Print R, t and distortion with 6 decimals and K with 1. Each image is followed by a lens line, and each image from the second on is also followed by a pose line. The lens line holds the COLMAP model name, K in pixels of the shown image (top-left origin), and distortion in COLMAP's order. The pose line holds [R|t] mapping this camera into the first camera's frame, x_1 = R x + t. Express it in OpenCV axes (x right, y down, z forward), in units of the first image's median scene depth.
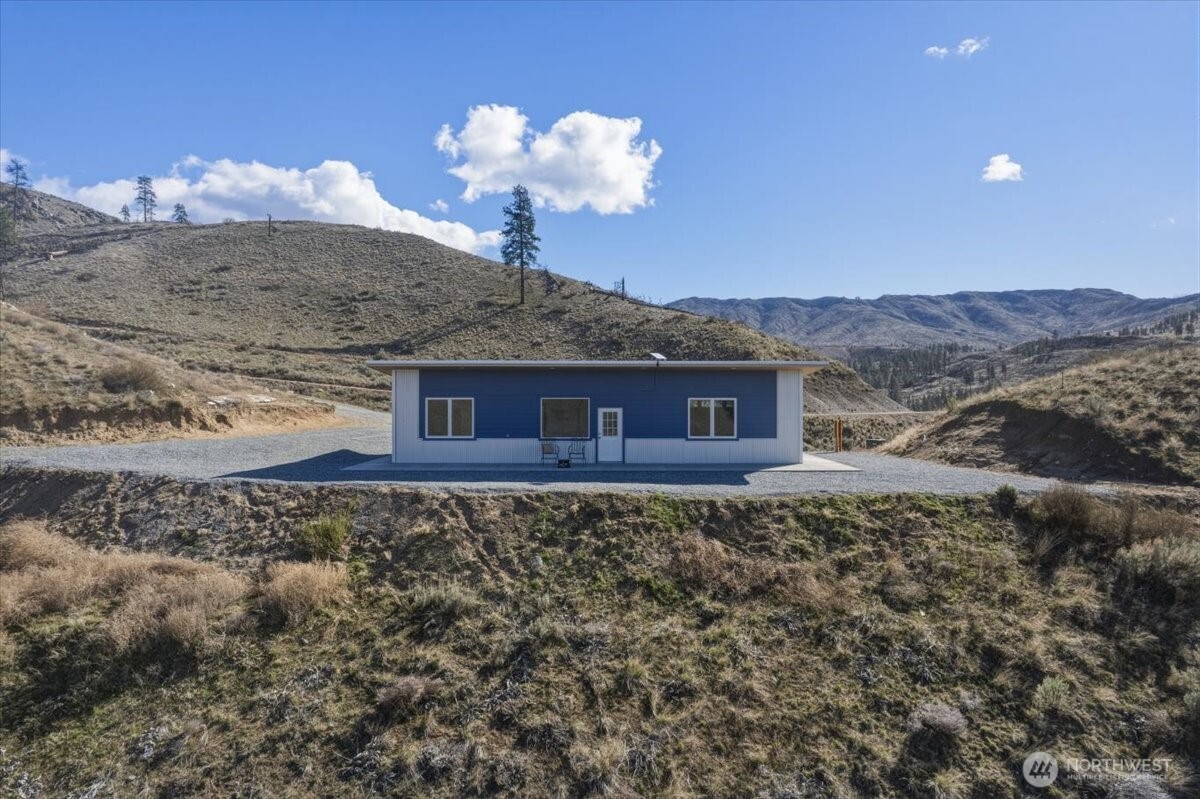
lens RADIAL K [[754.7, 0, 605.5], [0, 754.7, 398.0], [0, 0, 1]] dist [-0.085512, 0.055771]
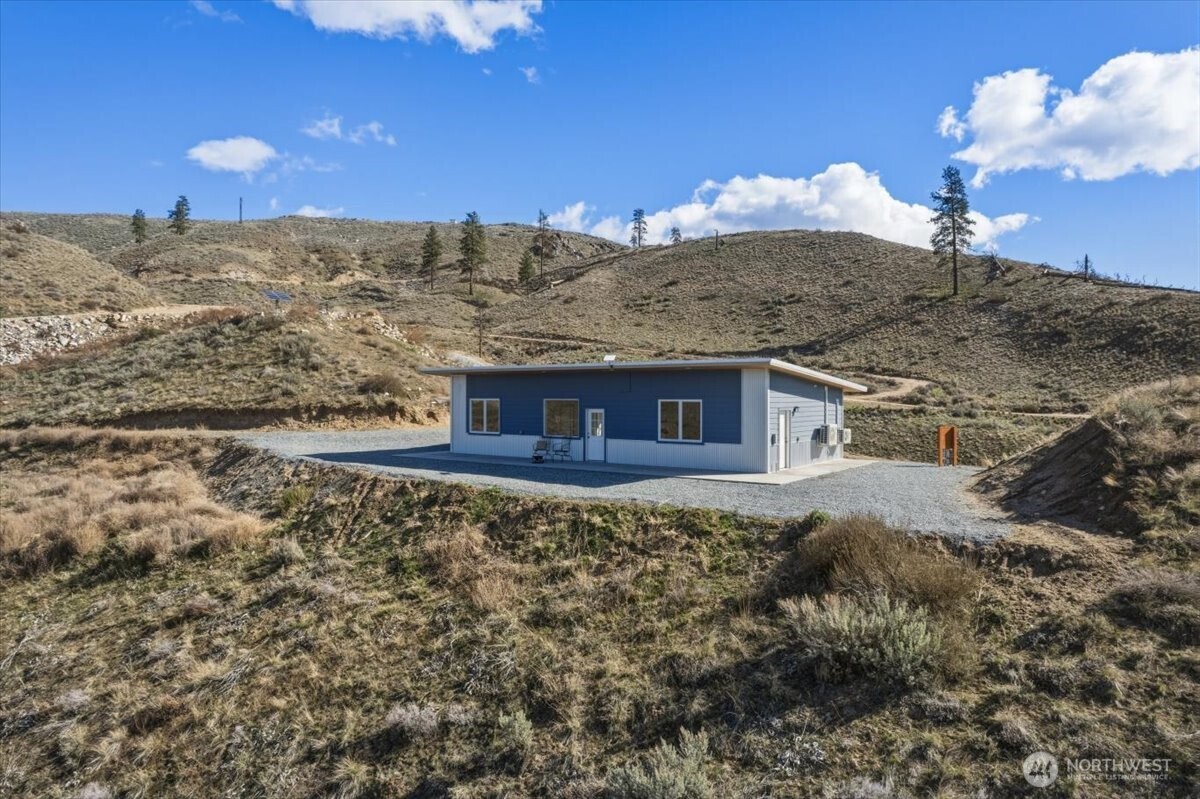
lens RADIAL K [[754.7, 0, 605.5], [0, 754.7, 398.0], [0, 0, 1]] dist [-0.085512, 0.055771]
pose [[0.793498, 0.000837, -0.608572, 0.101793], [-0.000815, 1.000000, 0.000312, -0.000367], [0.608572, 0.000248, 0.793499, 0.027650]]
